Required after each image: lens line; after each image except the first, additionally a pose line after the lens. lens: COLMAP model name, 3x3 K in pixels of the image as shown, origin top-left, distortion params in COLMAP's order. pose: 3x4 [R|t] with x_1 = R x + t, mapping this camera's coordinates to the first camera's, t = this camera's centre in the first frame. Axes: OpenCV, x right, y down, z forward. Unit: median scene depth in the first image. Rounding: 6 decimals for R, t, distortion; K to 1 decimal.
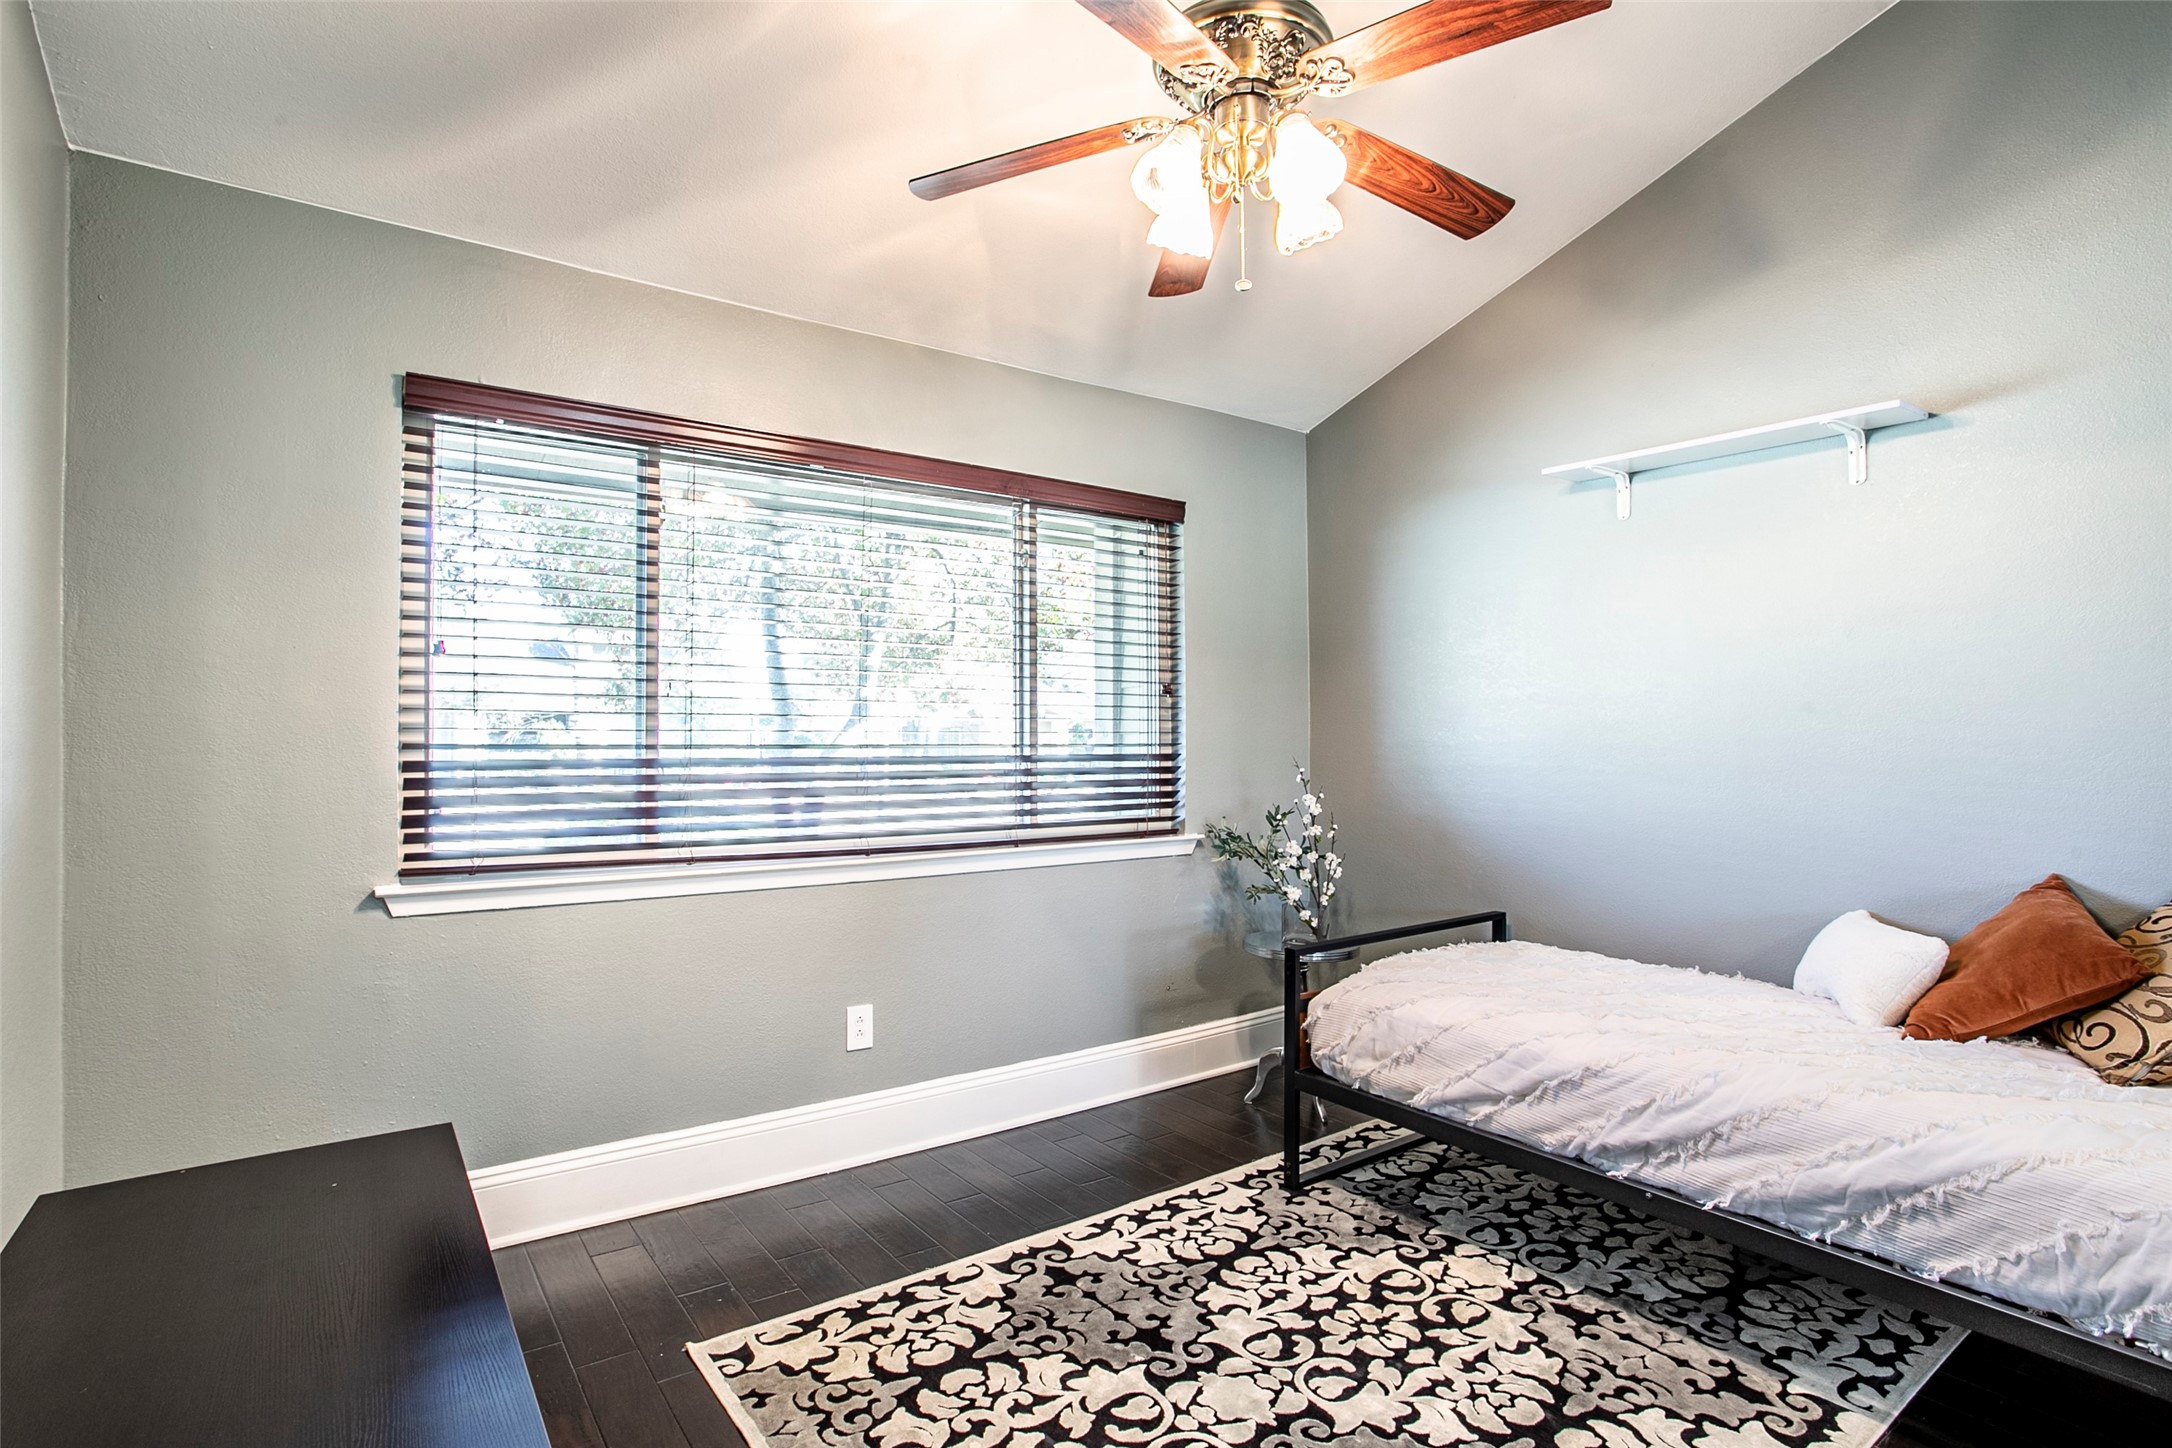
lens RADIAL K [[1119.6, 0, 1086.0], [0, 1119.6, 724.0], [0, 0, 1]] dist [-0.054110, 0.030037]
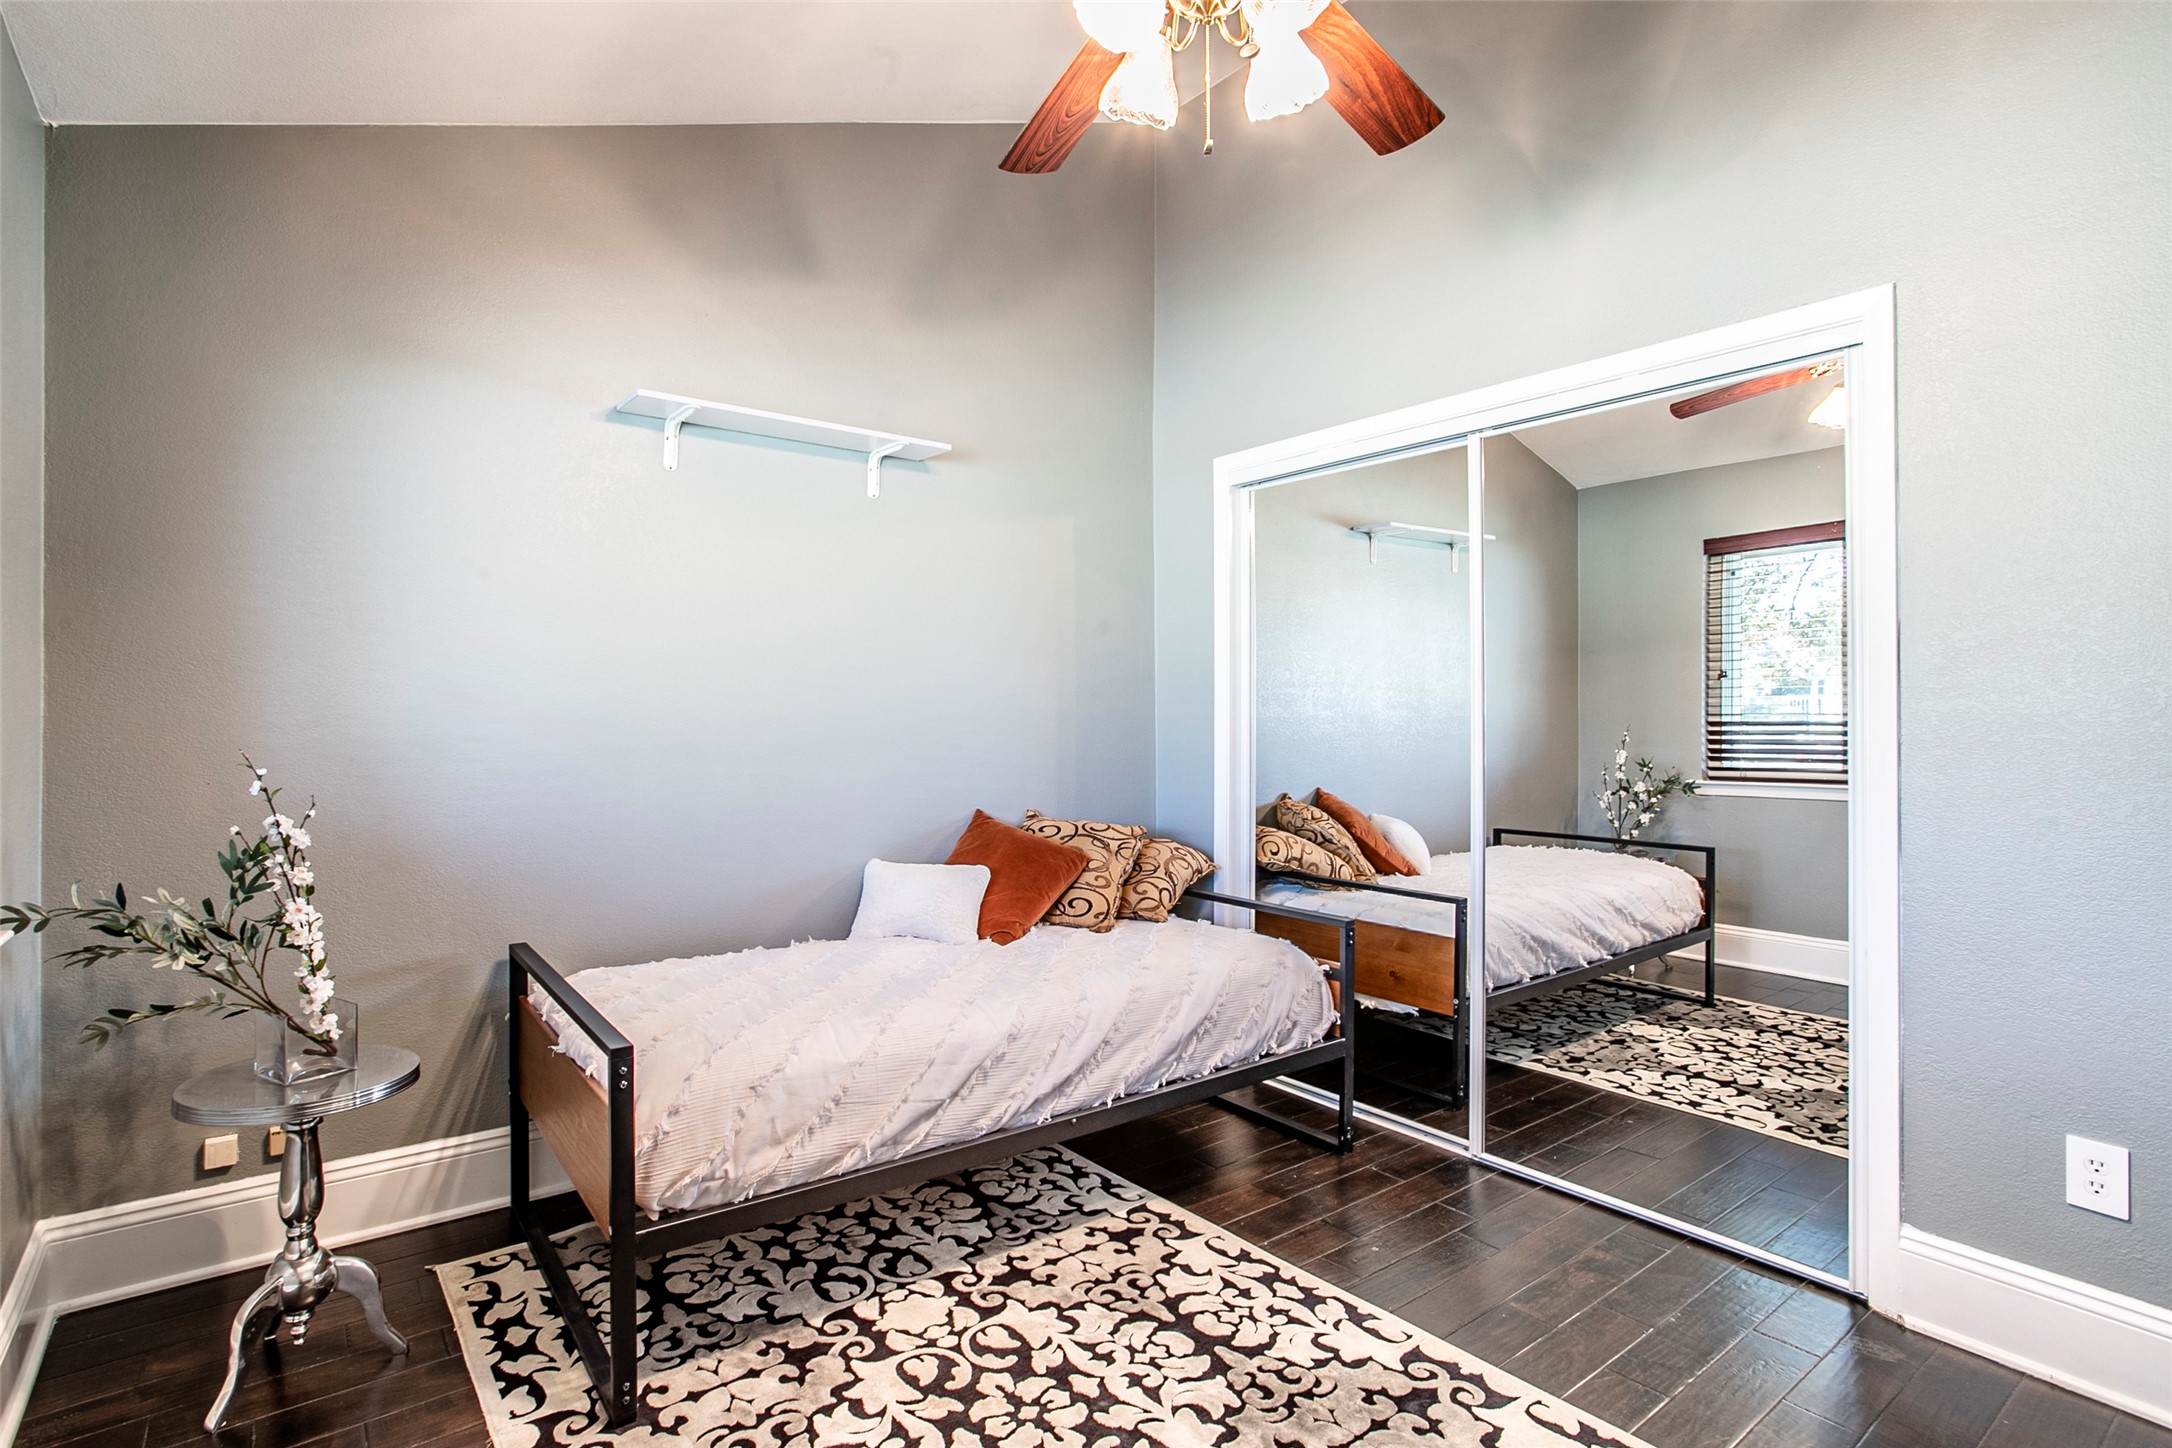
lens RADIAL K [[1057.6, 0, 1086.0], [0, 1057.6, 724.0], [0, 0, 1]] dist [-0.053678, 0.023289]
pose [[-0.026054, -0.010049, 0.999610, -0.503628], [-0.008768, 0.999913, 0.009823, 0.012085], [-0.999622, -0.008509, -0.026140, 0.926894]]
